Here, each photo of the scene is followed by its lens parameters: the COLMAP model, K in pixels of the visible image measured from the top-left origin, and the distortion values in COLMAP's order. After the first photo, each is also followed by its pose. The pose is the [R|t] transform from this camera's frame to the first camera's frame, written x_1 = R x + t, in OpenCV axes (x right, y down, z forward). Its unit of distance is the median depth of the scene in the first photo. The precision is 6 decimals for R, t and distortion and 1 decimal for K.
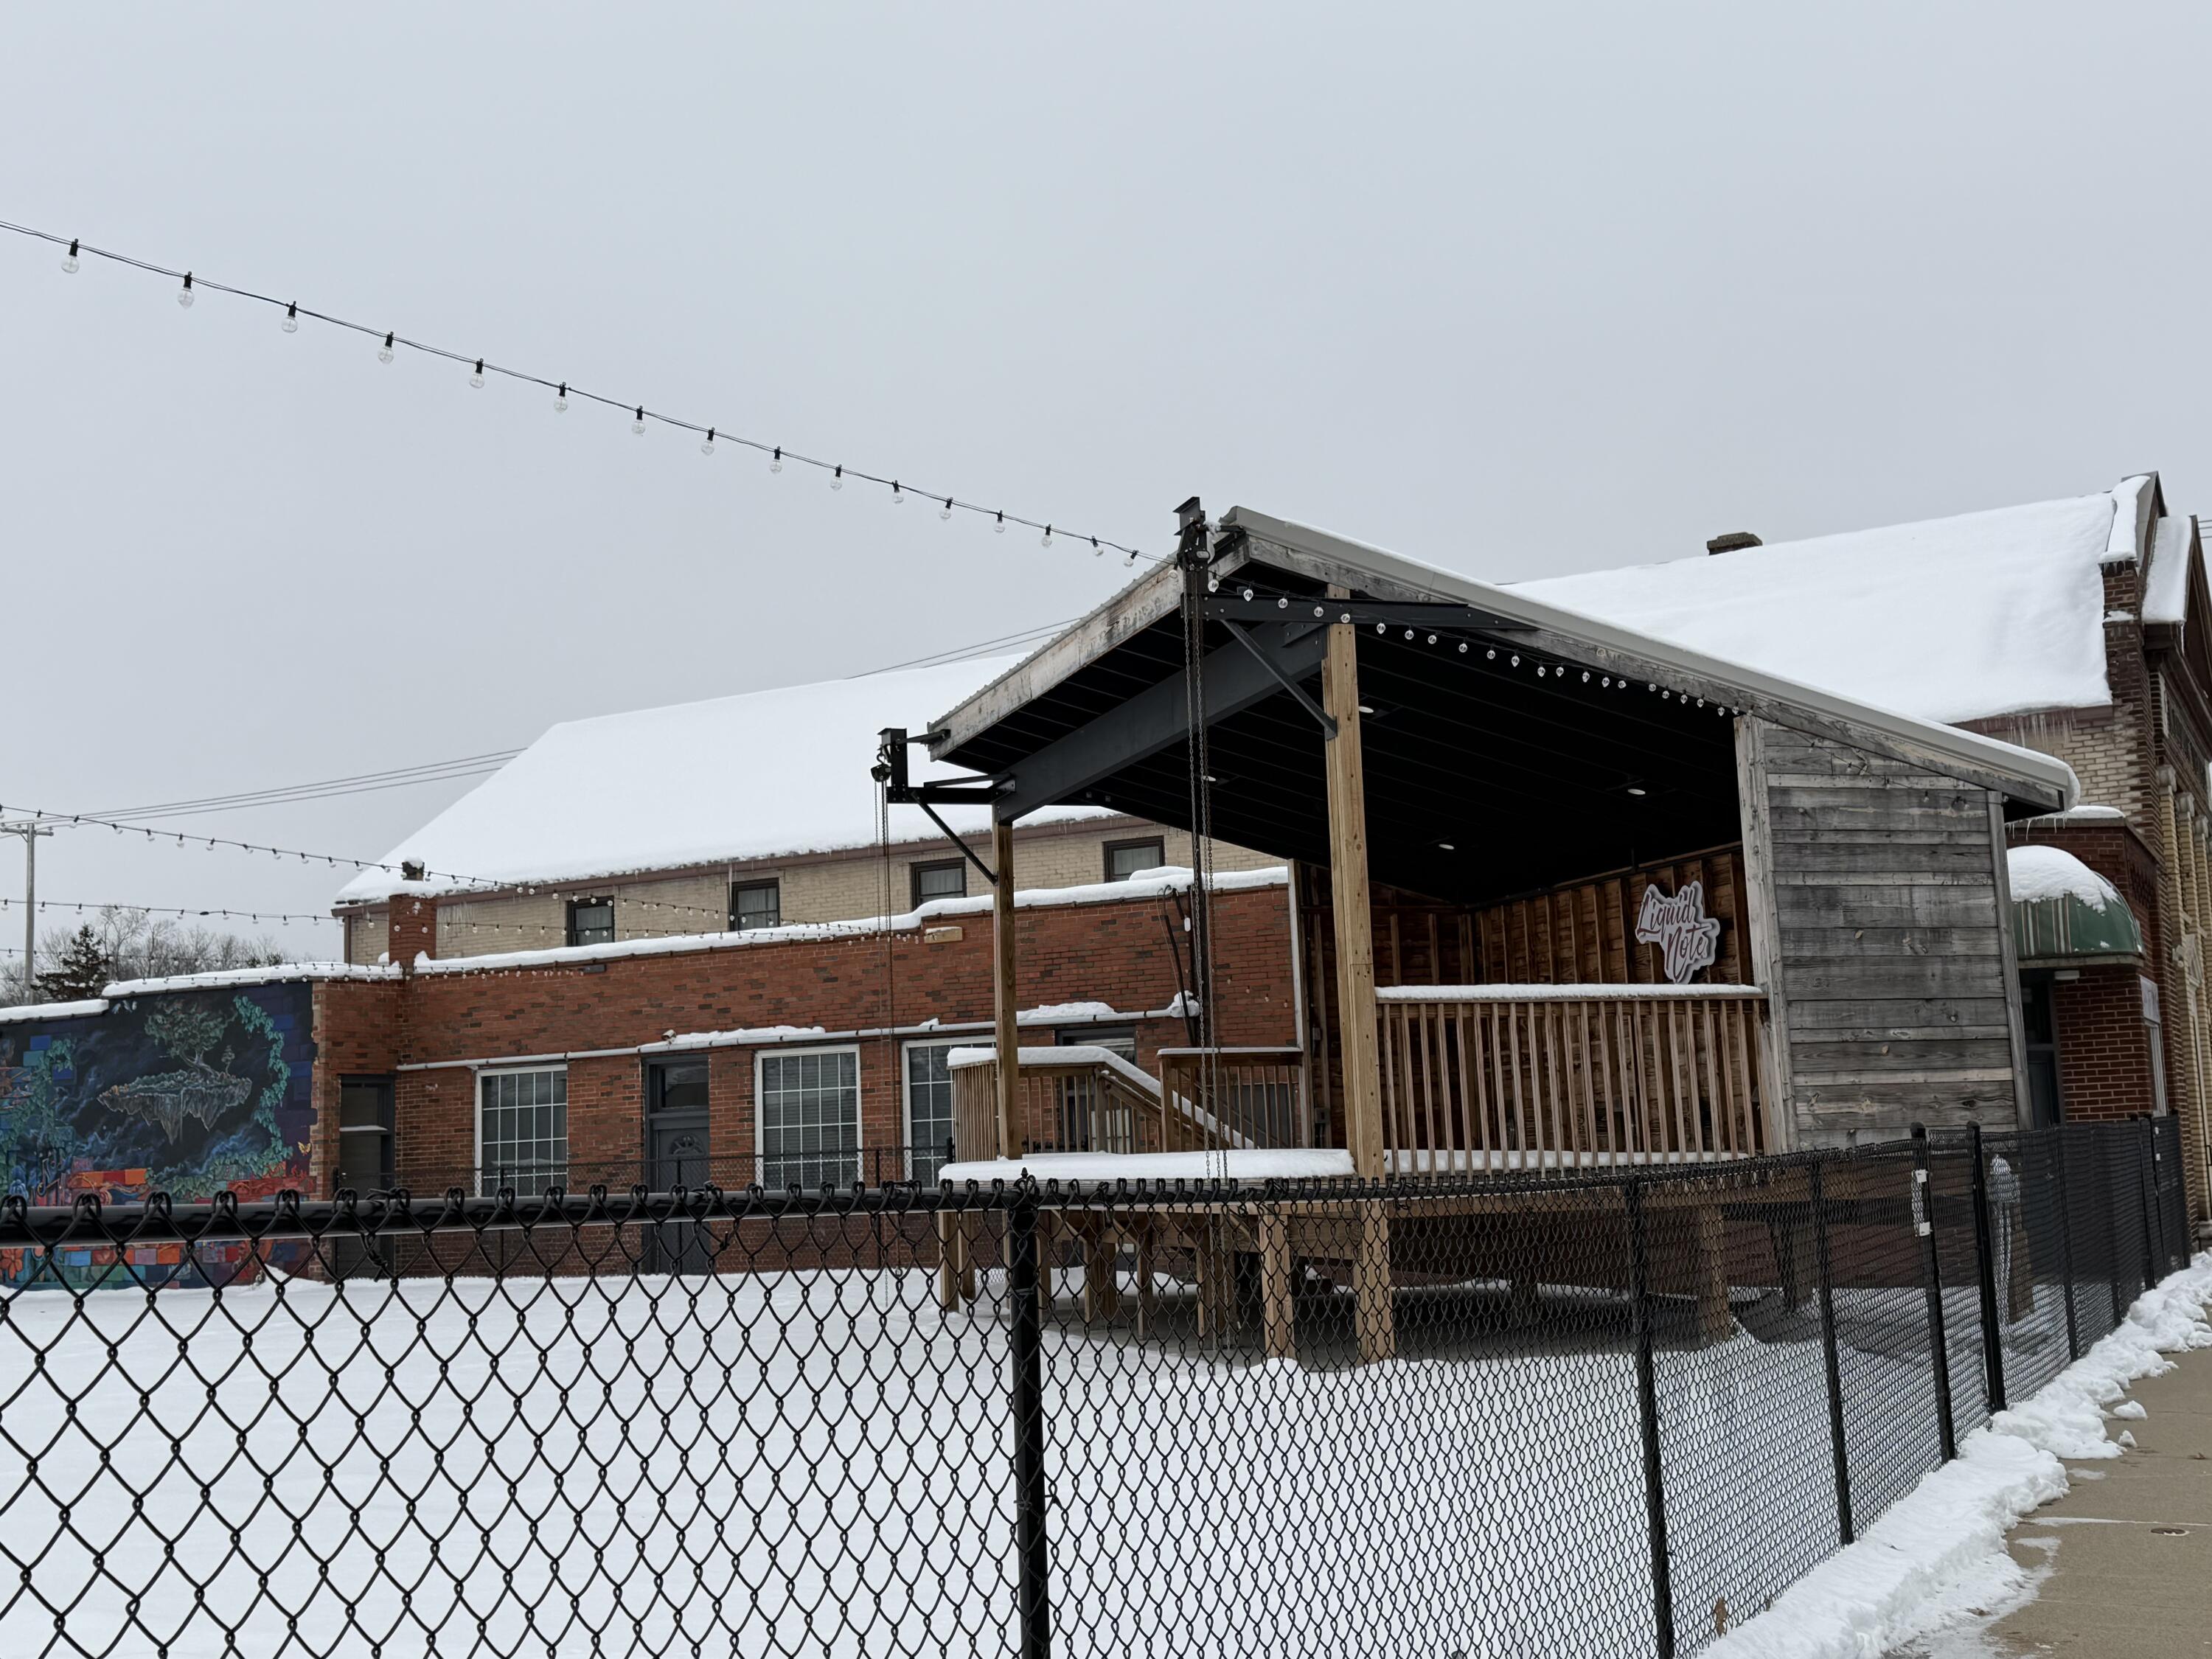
lens RADIAL K [[2338.5, 0, 1106.0], [0, 2338.5, 829.5], [0, 0, 1]] dist [0.151544, -0.314099]
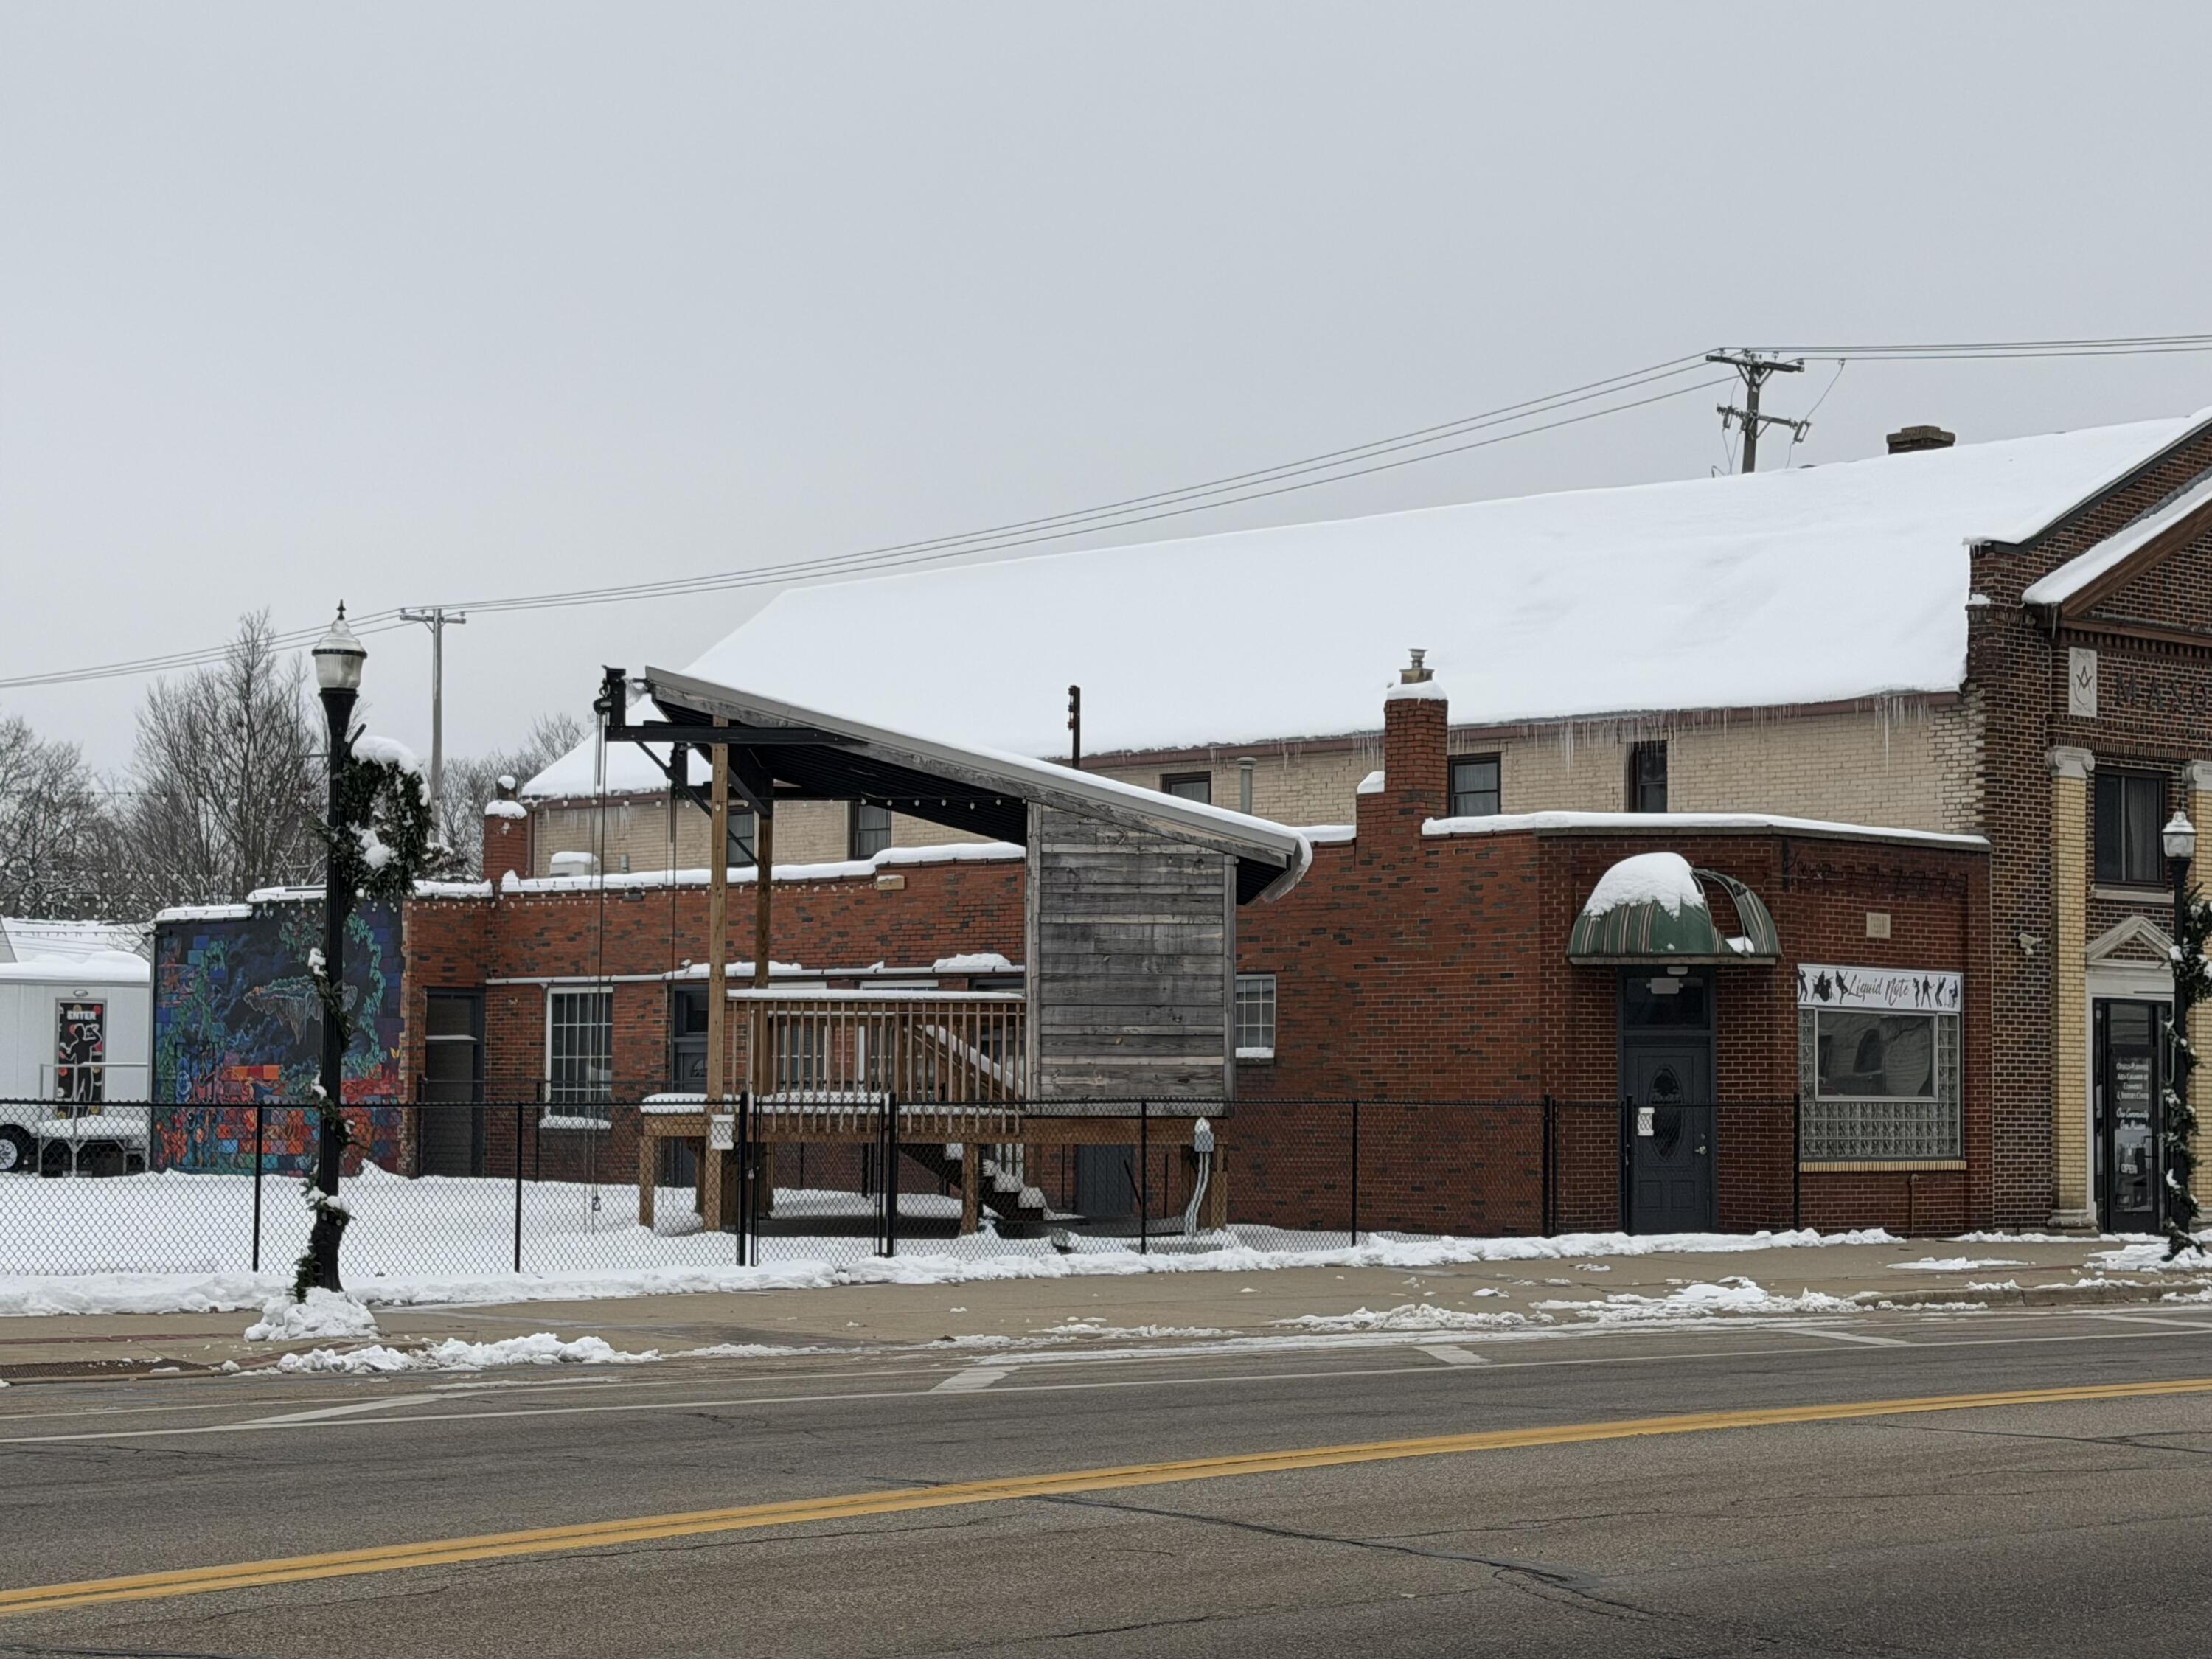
lens RADIAL K [[4215.9, 0, 1106.0], [0, 4215.9, 829.5], [0, 0, 1]] dist [0.055339, 0.148875]
pose [[0.948642, 0.025918, -0.315289, 0.639095], [-0.001174, 0.996920, 0.078418, -0.131914], [0.316350, -0.074021, 0.945750, -0.786376]]
